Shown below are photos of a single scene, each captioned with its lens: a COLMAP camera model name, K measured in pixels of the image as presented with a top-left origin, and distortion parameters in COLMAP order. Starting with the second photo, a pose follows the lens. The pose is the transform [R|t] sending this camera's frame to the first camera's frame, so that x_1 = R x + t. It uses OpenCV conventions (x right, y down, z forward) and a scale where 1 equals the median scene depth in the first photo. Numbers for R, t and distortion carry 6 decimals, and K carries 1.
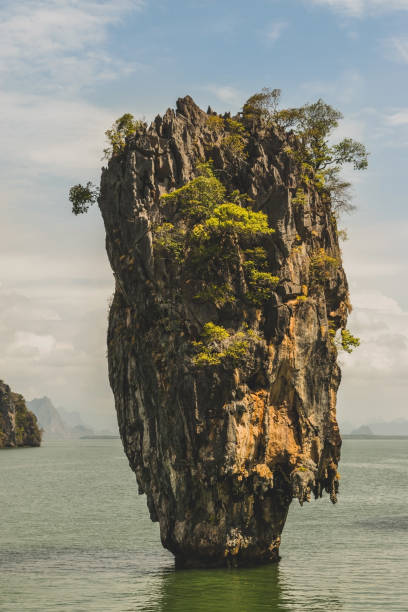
lens RADIAL K [[1155.7, 0, 201.2], [0, 1155.7, 308.5], [0, 0, 1]] dist [0.029742, -0.020631]
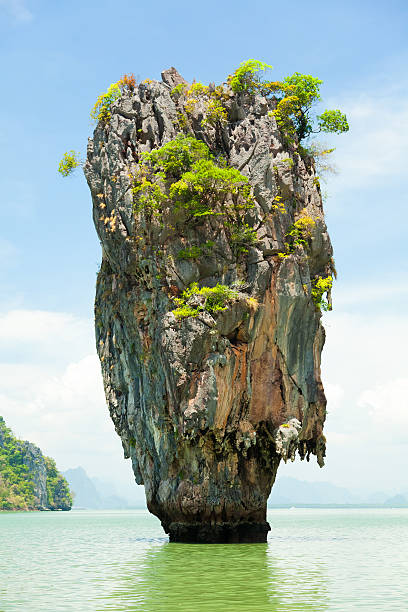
lens RADIAL K [[1155.7, 0, 201.2], [0, 1155.7, 308.5], [0, 0, 1]] dist [0.029742, -0.020631]
pose [[0.999545, -0.010547, -0.028245, 0.043035], [0.008908, 0.998302, -0.057560, 0.092858], [0.028804, 0.057282, 0.997942, 0.000664]]
